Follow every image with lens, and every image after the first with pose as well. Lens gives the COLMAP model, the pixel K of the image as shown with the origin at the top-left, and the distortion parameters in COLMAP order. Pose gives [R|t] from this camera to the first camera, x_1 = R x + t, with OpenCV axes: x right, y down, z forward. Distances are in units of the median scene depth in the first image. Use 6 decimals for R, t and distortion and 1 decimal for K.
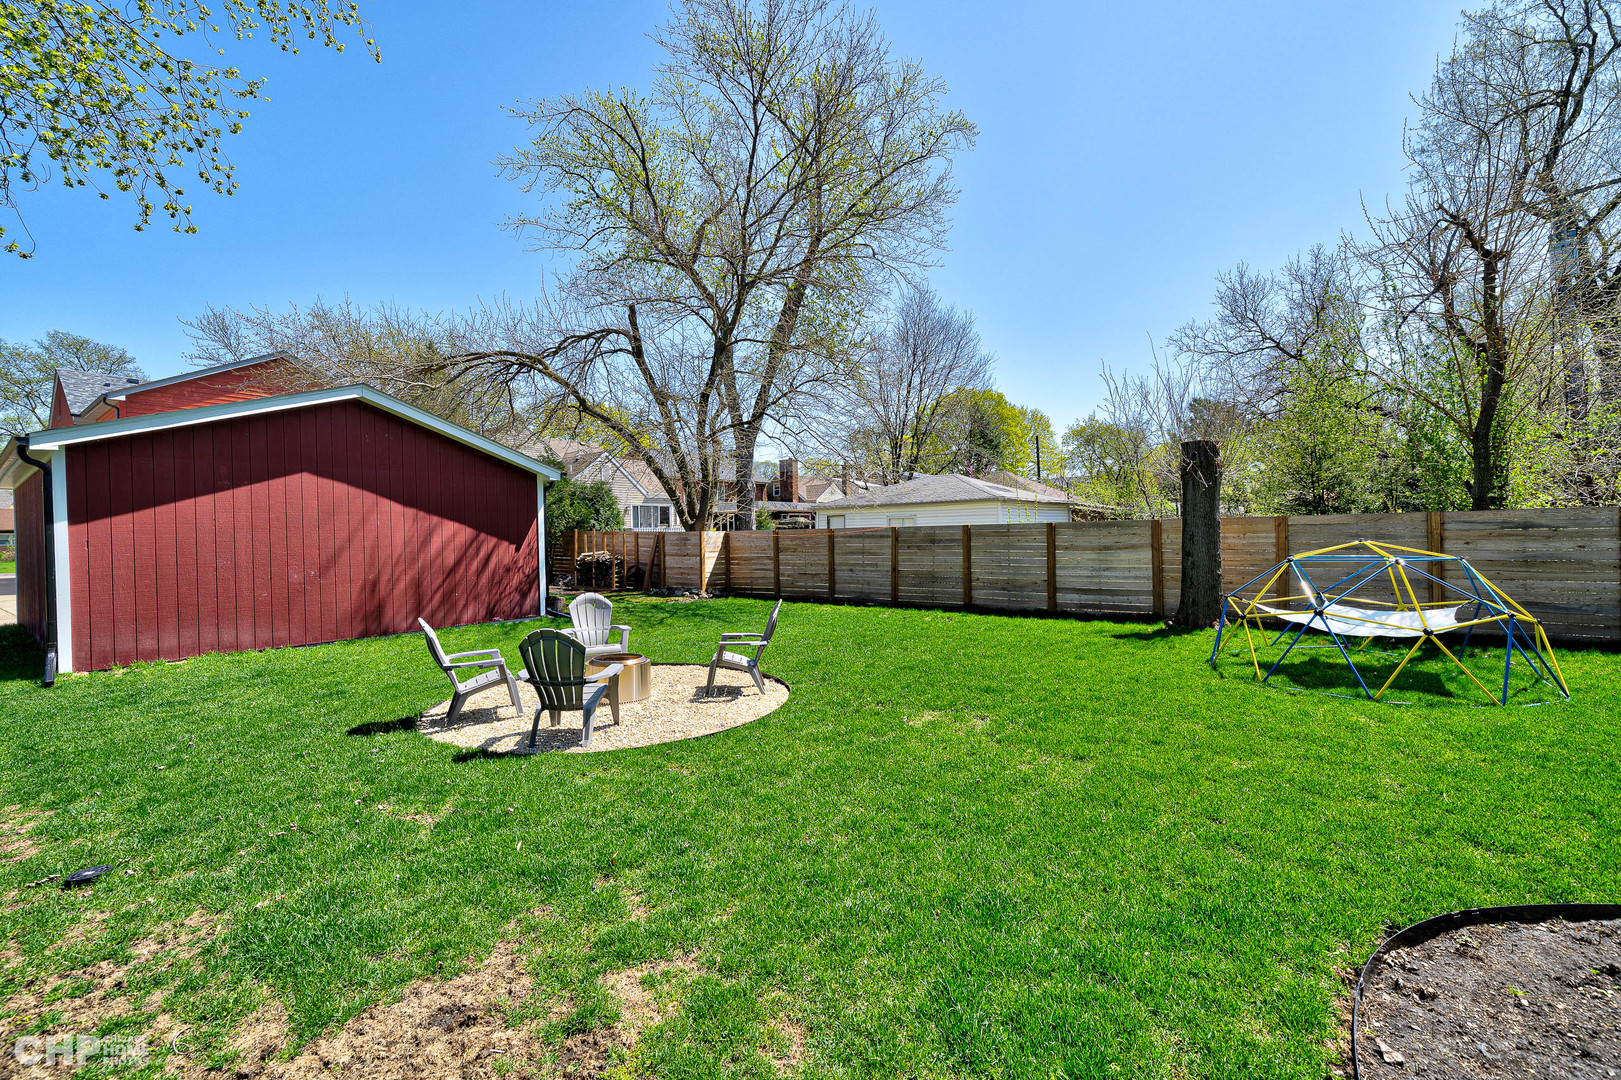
lens RADIAL K [[653.5, 0, 810.5], [0, 653.5, 540.0], [0, 0, 1]] dist [0.000425, 0.000239]
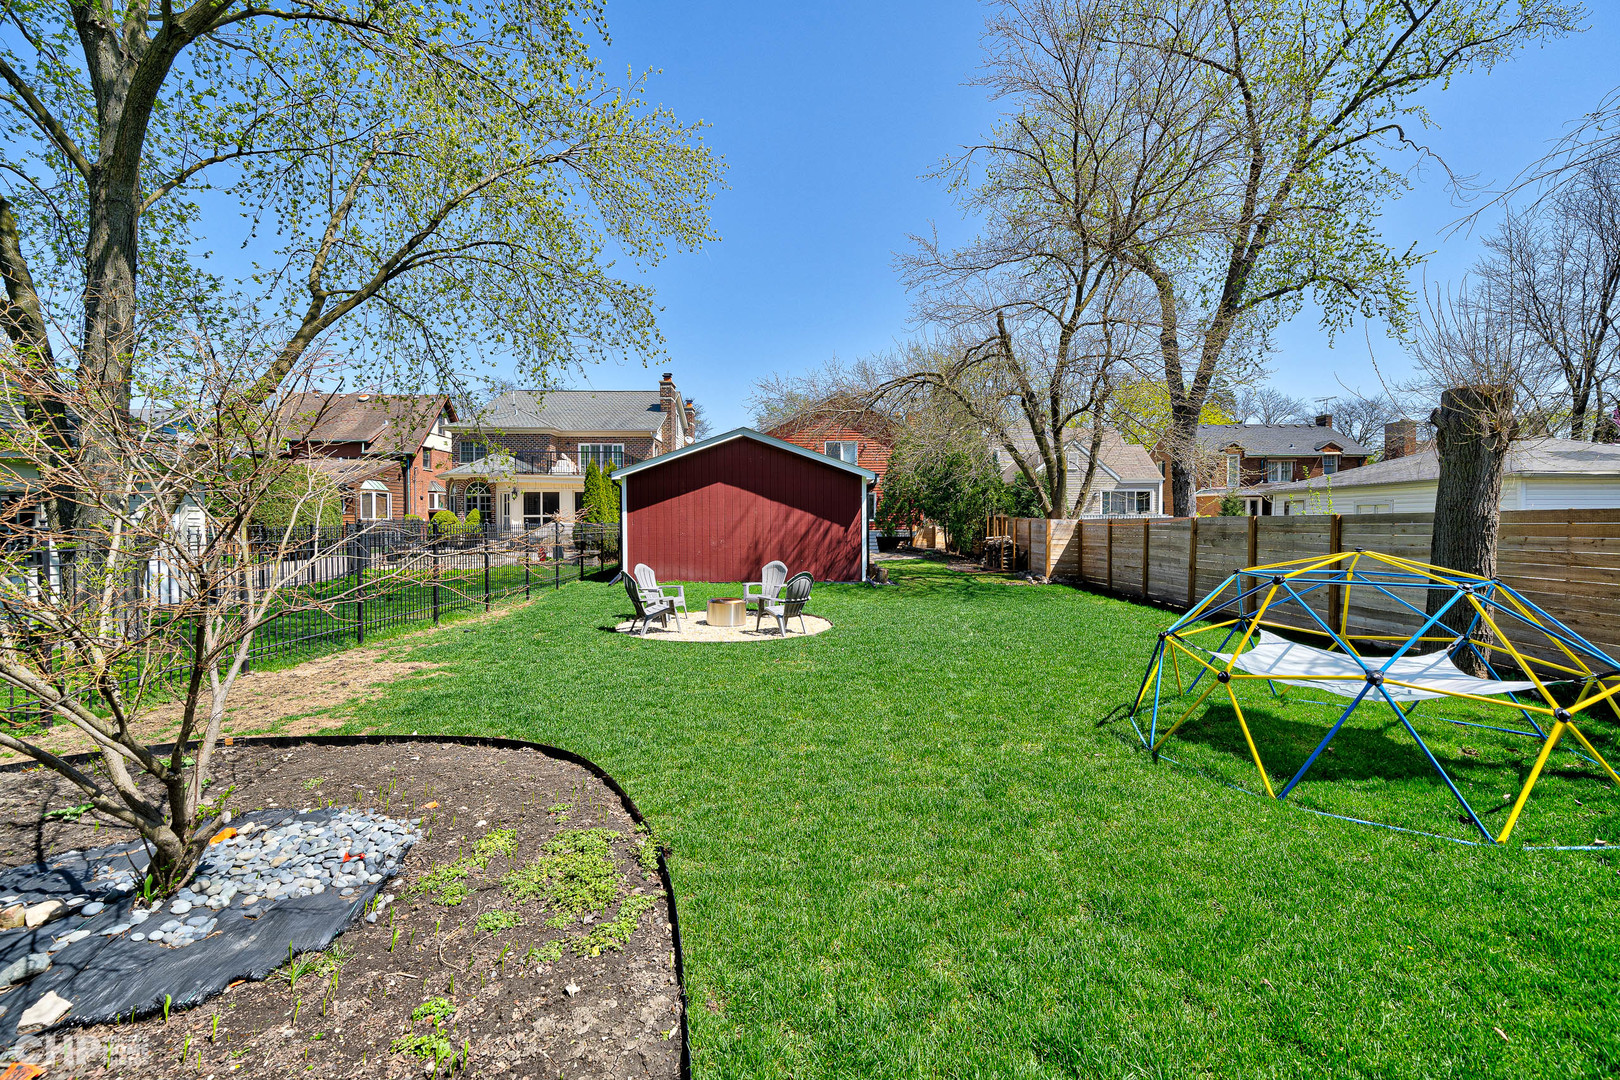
lens RADIAL K [[653.1, 0, 810.0], [0, 653.1, 540.0], [0, 0, 1]] dist [0.000425, 0.000239]
pose [[0.623408, 0.038059, -0.780970, 0.497433], [-0.018761, 0.999255, 0.033721, -0.010150], [0.781672, -0.006371, 0.623658, 0.078828]]
